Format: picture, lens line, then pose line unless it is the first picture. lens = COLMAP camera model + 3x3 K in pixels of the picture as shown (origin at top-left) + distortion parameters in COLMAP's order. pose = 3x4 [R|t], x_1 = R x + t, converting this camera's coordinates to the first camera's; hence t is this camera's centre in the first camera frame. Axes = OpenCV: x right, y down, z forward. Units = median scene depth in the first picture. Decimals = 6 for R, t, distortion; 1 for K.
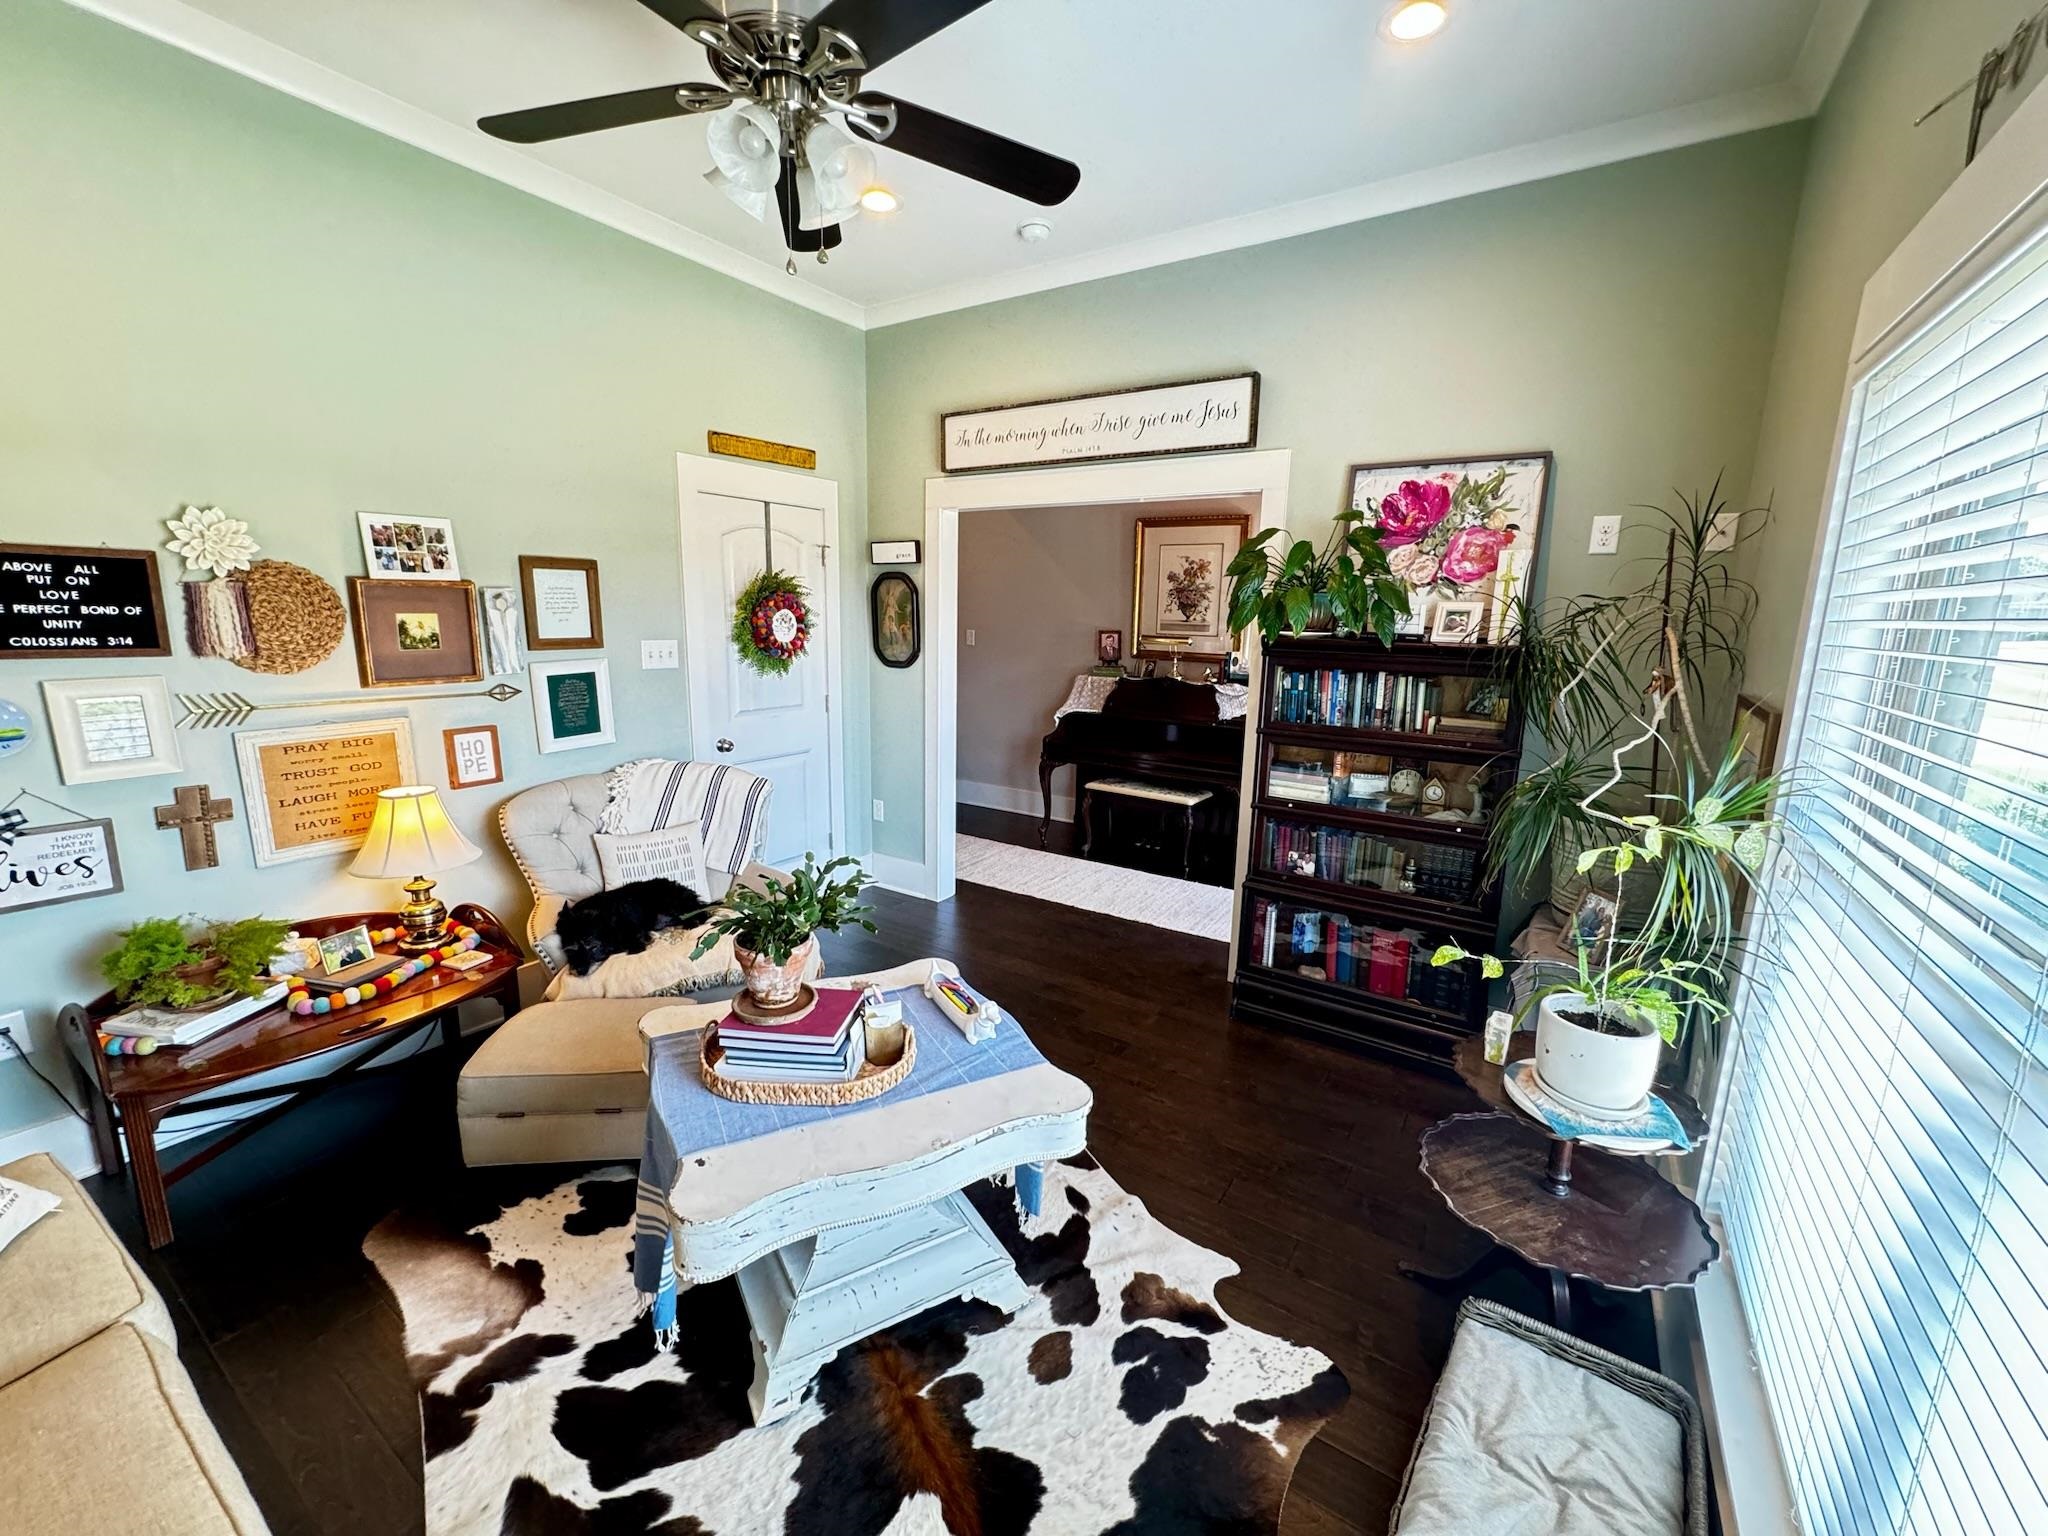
lens RADIAL K [[817.0, 0, 1023.5], [0, 817.0, 763.3], [0, 0, 1]] dist [-0.001149, -0.000475]
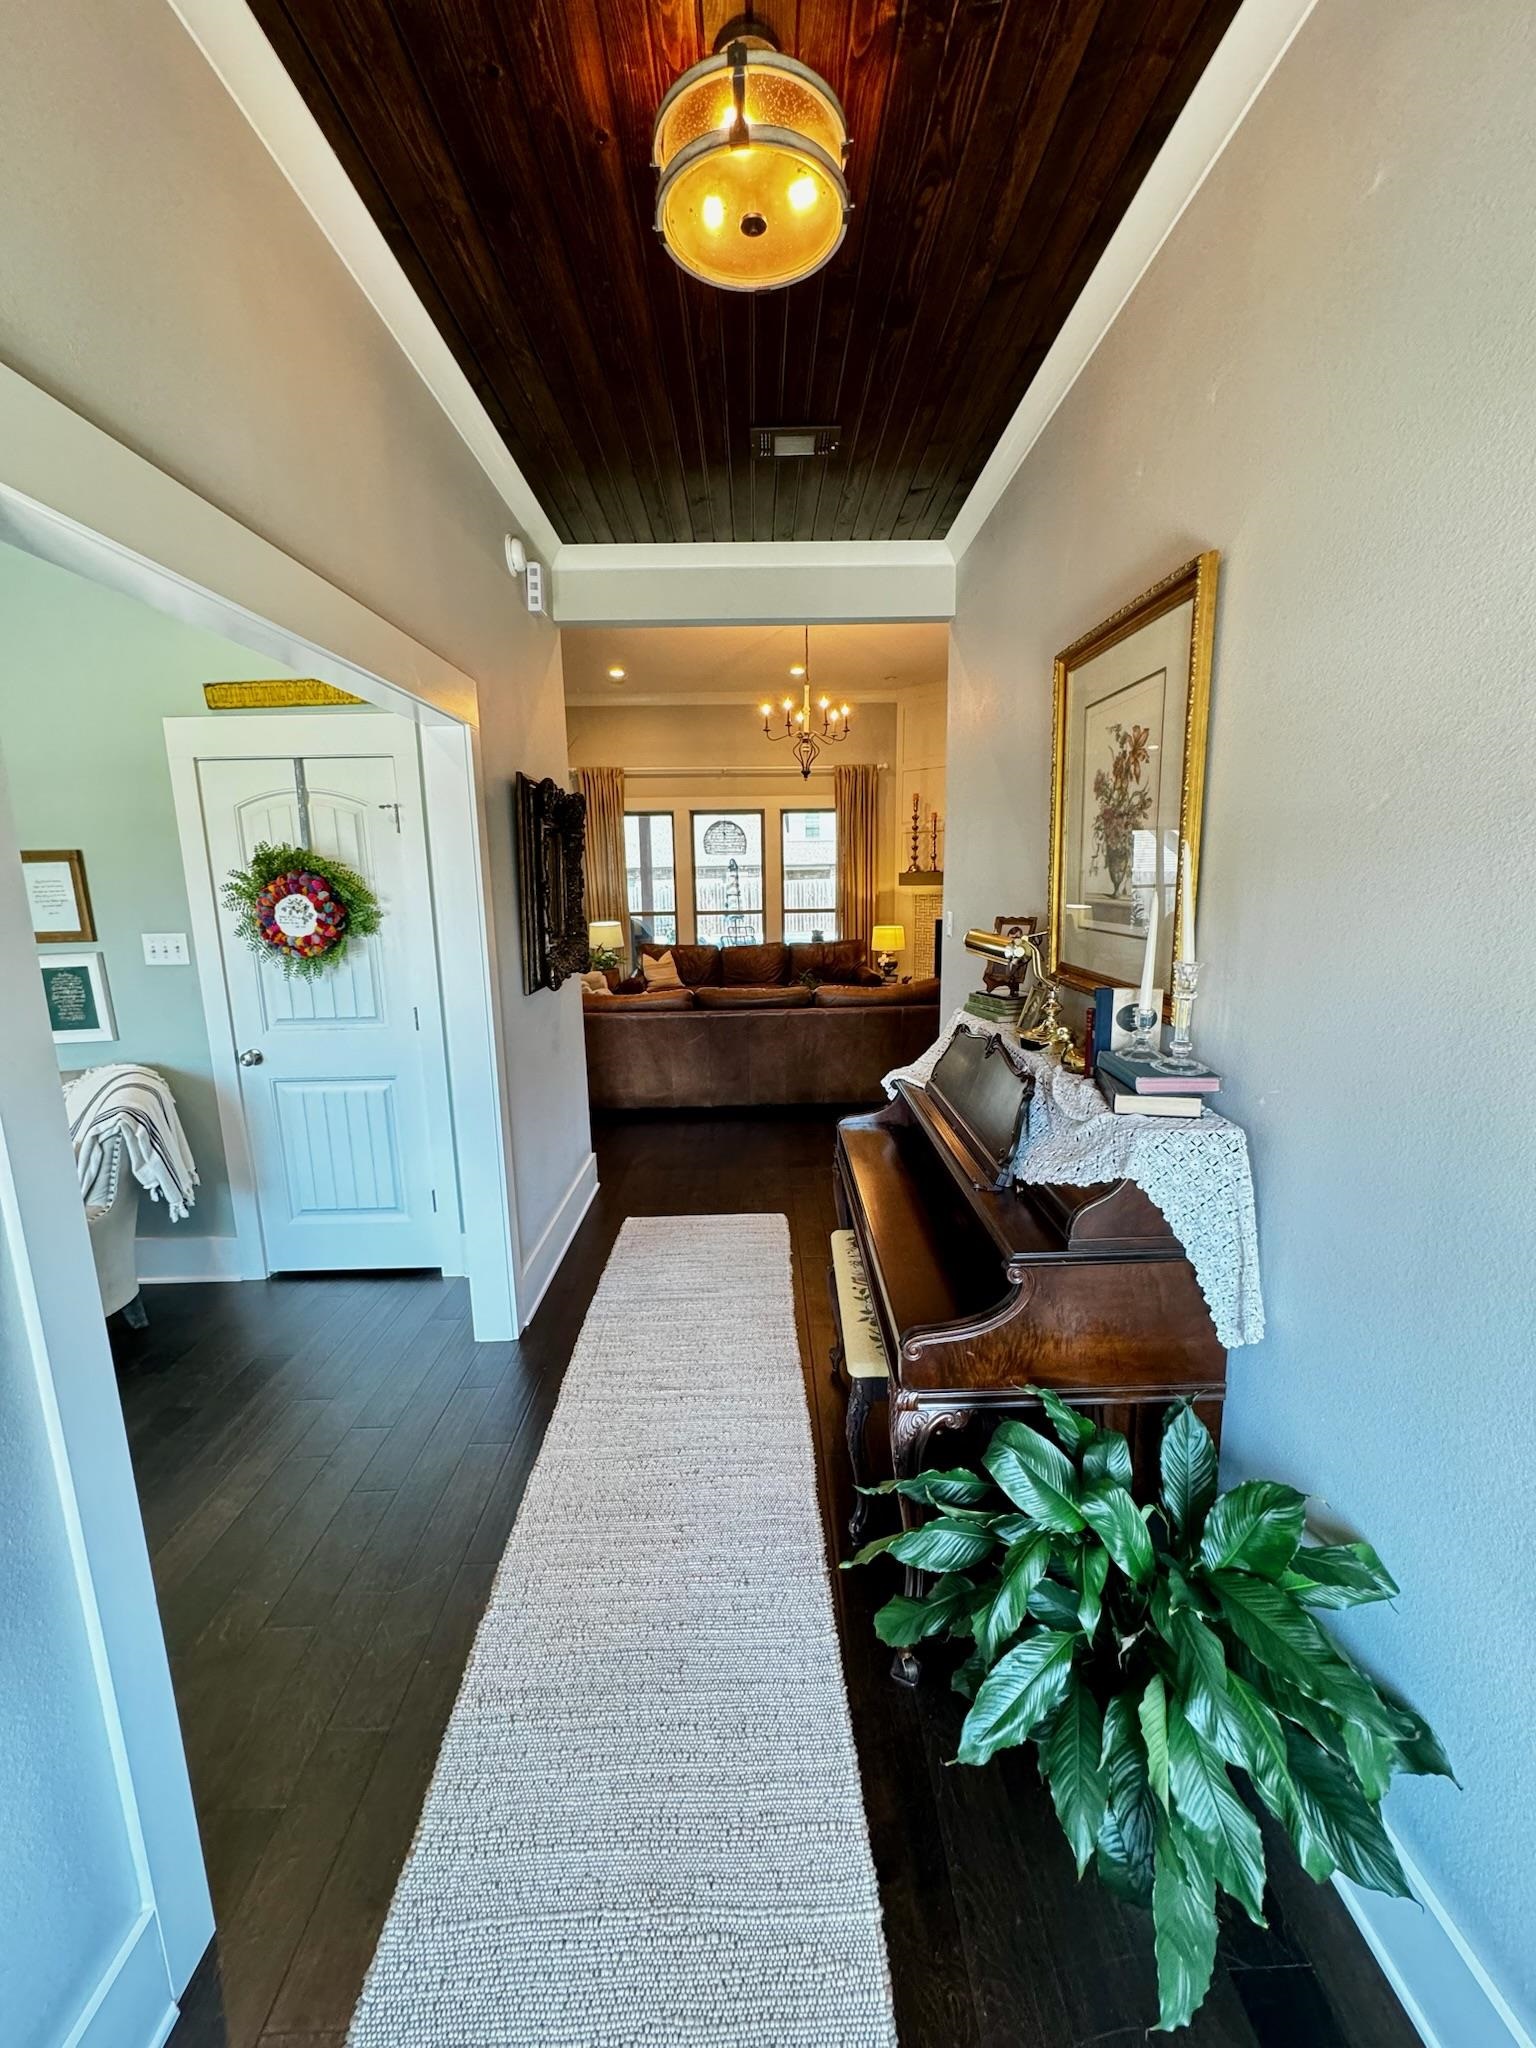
lens RADIAL K [[817.0, 0, 768.0], [0, 817.0, 1024.0], [0, 0, 1]] dist [-0.001149, -0.000475]
pose [[0.566413, 0.118721, -0.815525, 0.675998], [-0.121728, 0.990767, 0.059687, -0.187188], [0.815082, 0.065465, 0.575635, 1.032798]]
